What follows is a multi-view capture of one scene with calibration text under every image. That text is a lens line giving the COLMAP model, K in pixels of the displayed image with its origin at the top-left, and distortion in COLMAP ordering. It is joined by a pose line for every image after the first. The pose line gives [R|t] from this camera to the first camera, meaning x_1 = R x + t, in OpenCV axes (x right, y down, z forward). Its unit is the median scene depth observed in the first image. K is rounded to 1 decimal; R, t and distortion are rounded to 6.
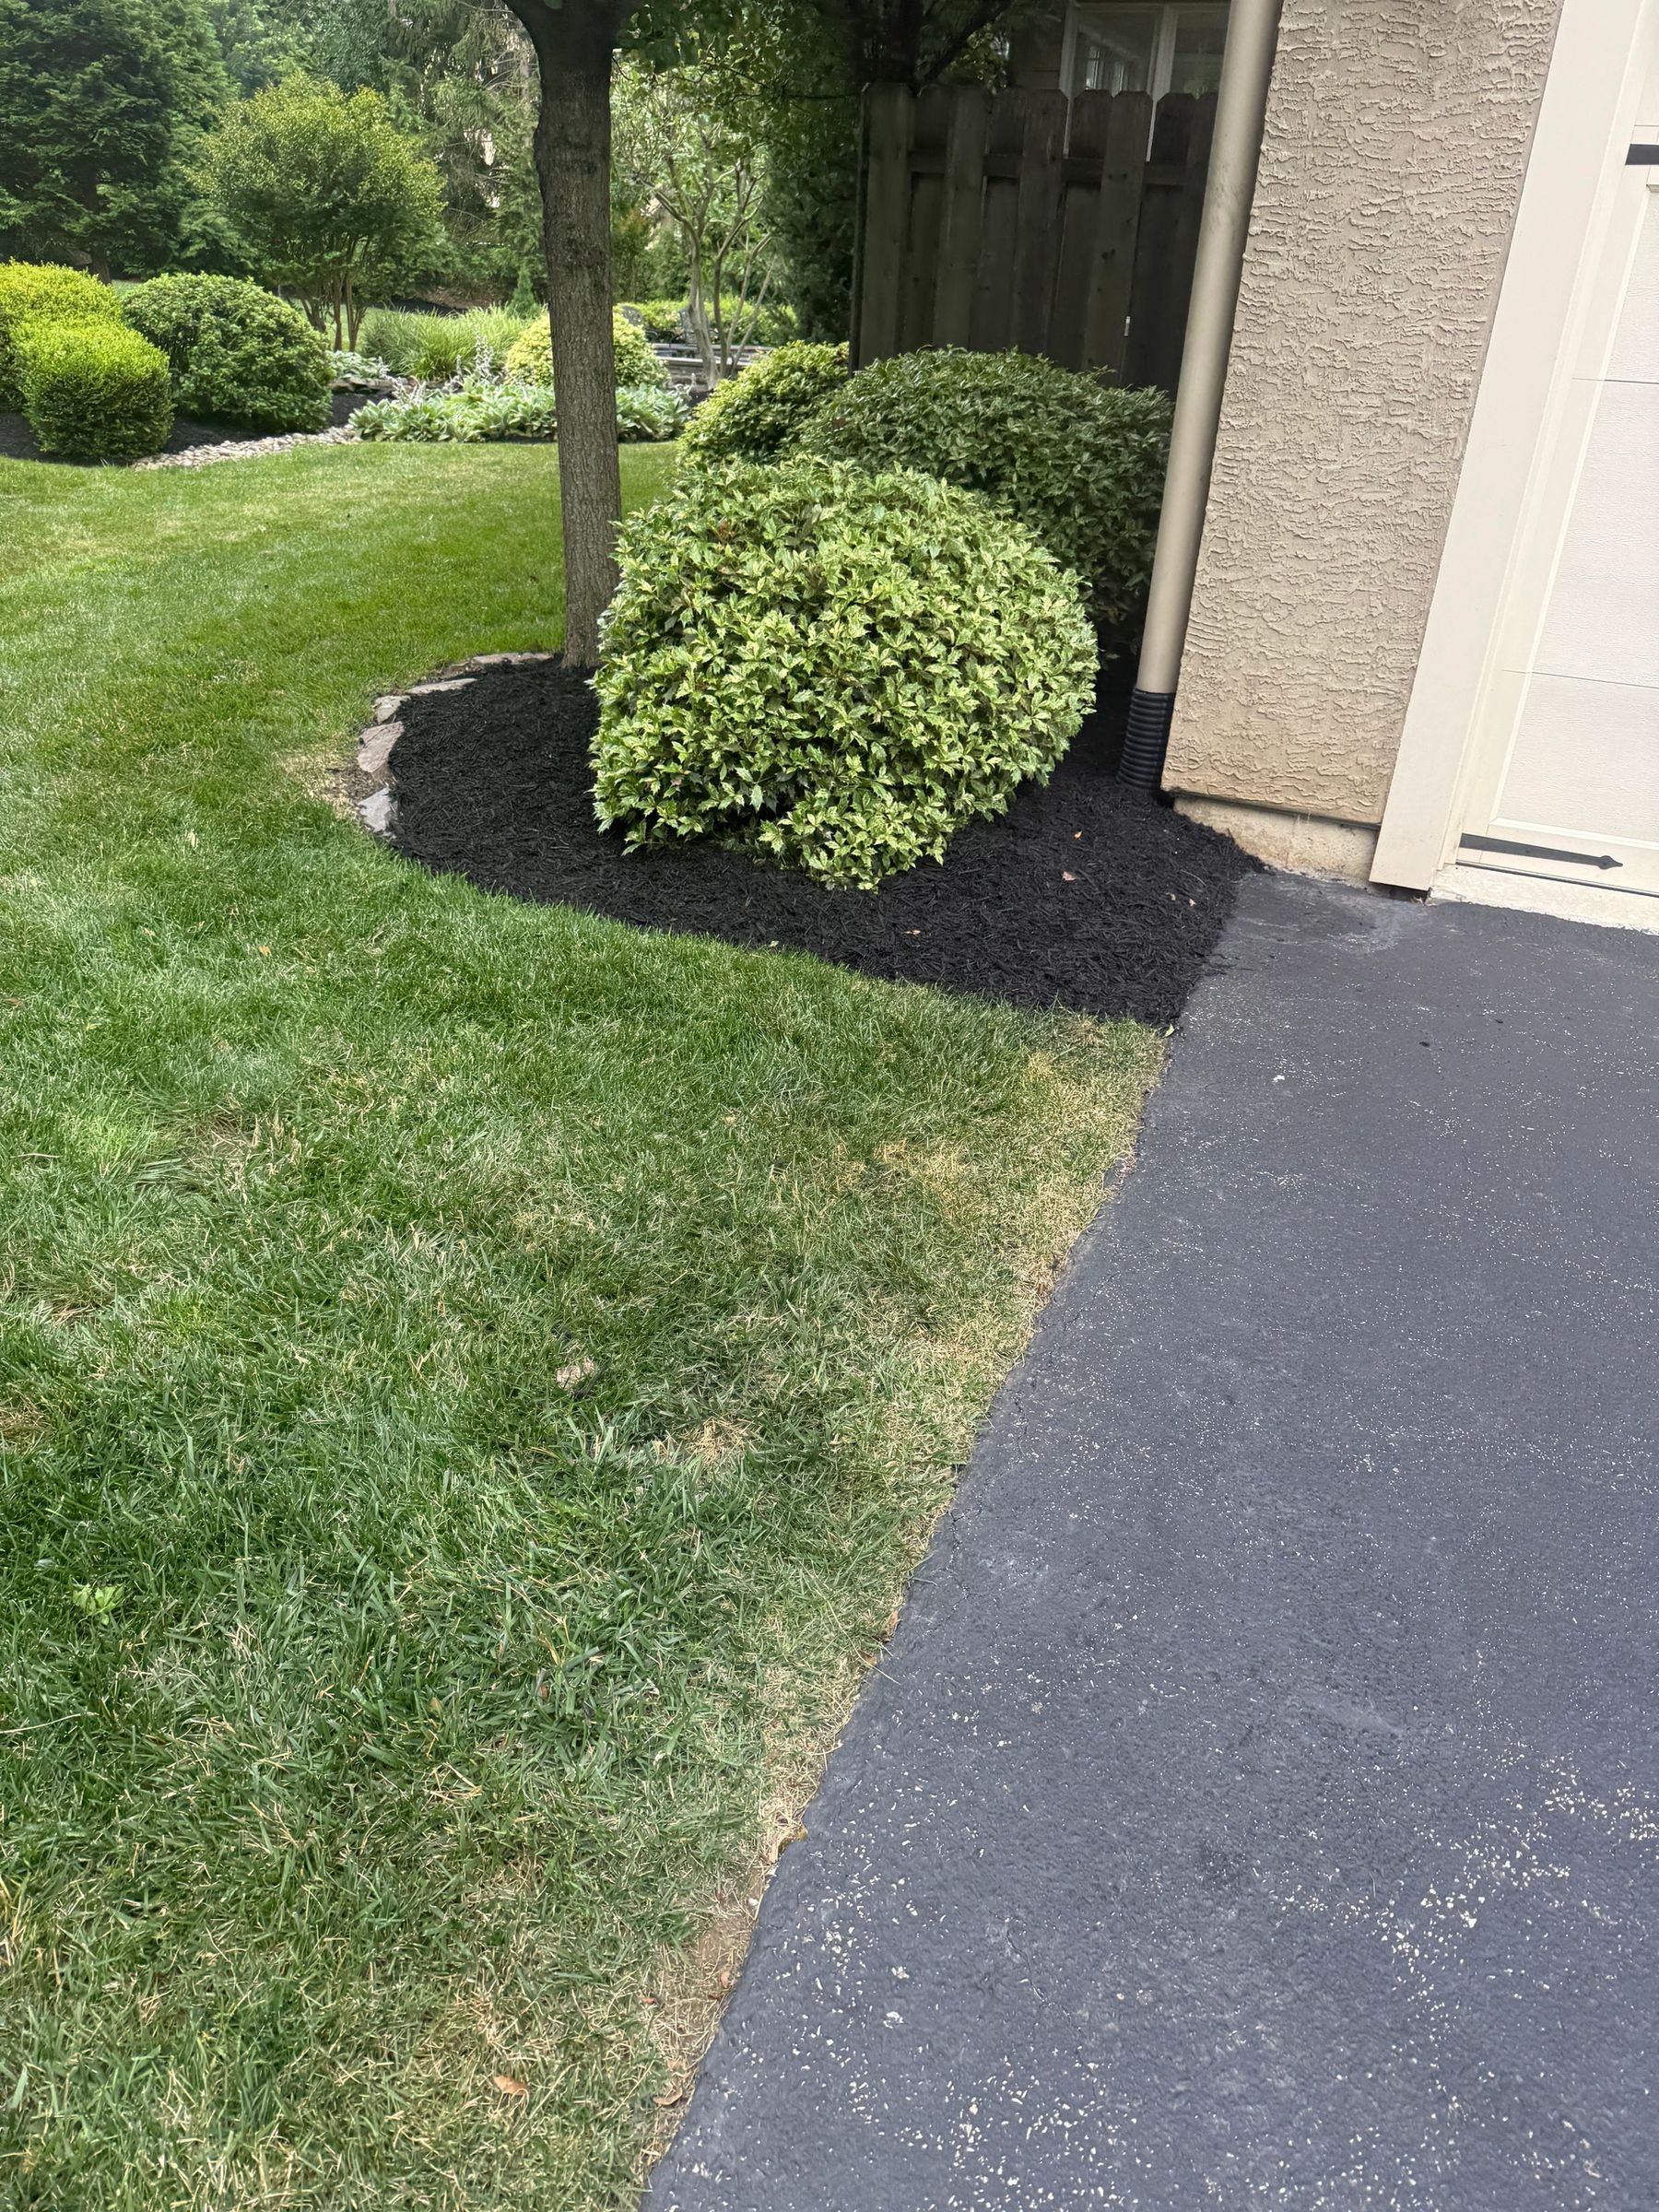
lens RADIAL K [[1527.6, 0, 806.7], [0, 1527.6, 1059.0], [0, 0, 1]] dist [0.021000, -0.020302]
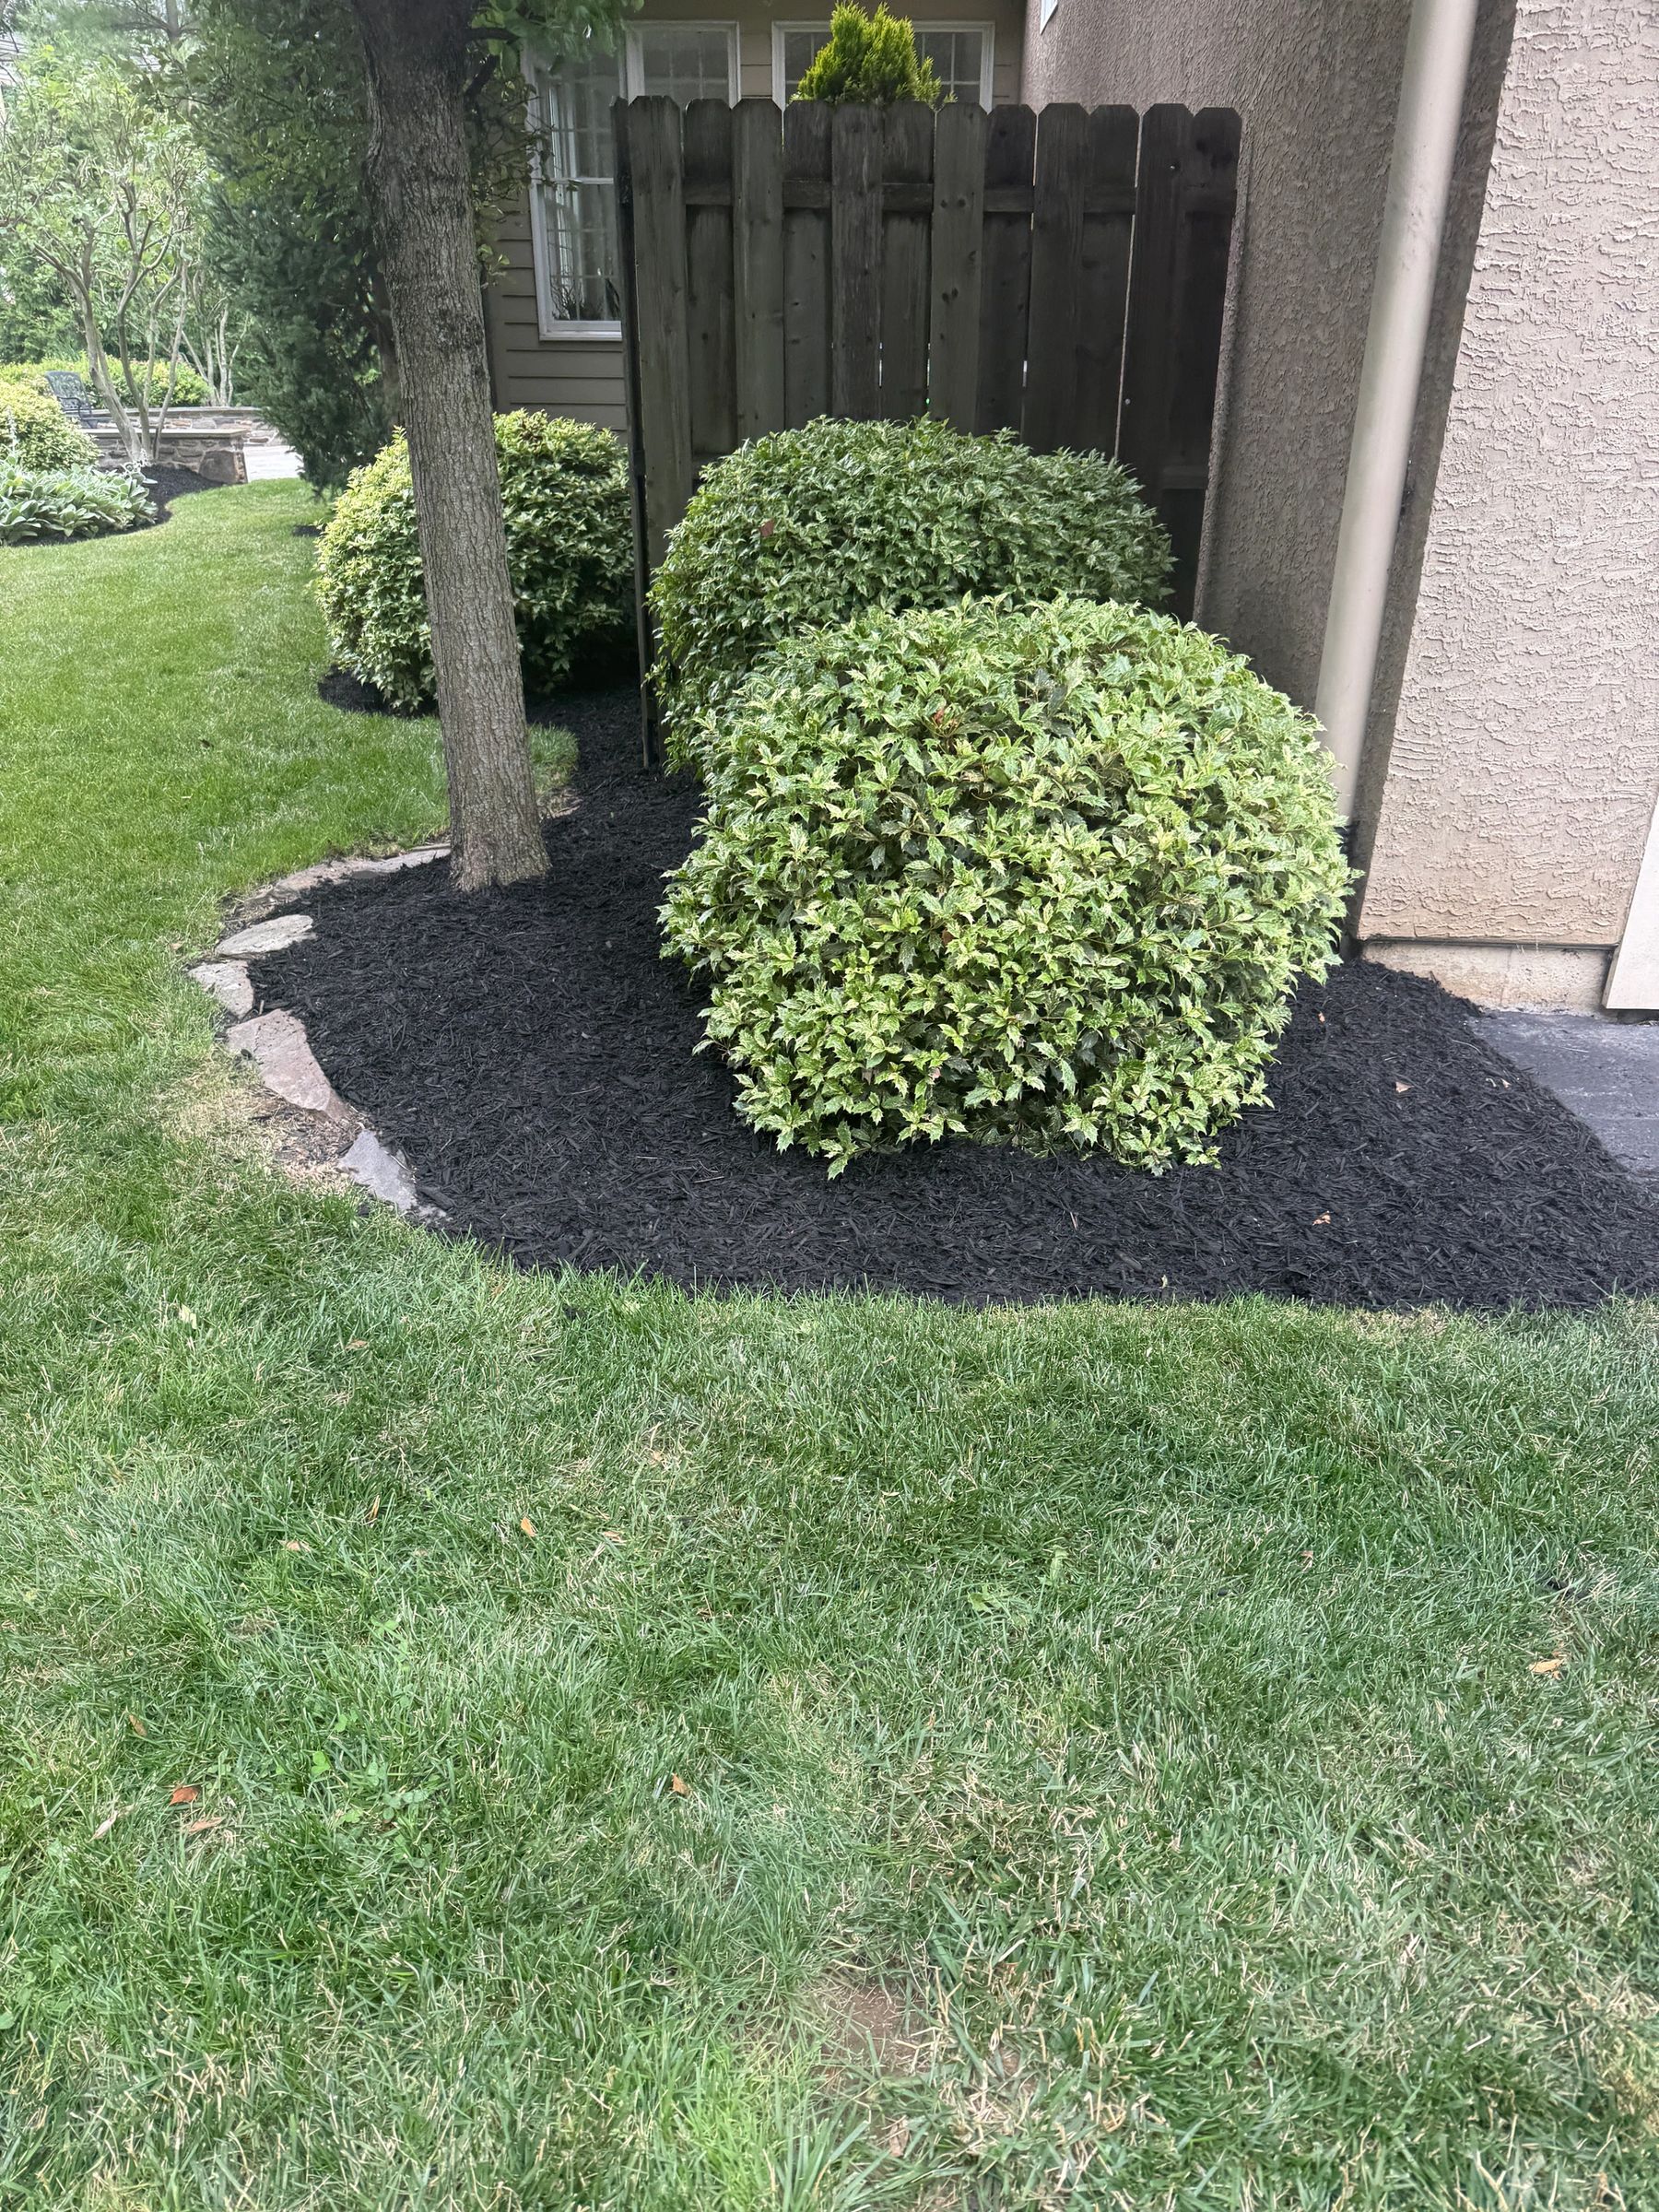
lens RADIAL K [[1527.6, 0, 833.0], [0, 1527.6, 1108.7], [0, 0, 1]] dist [0.021000, -0.020302]
pose [[0.921368, -0.212789, 0.325272, -0.344453], [0.210142, 0.976694, 0.043692, -0.197180], [-0.326989, 0.028097, 0.944611, 0.335121]]
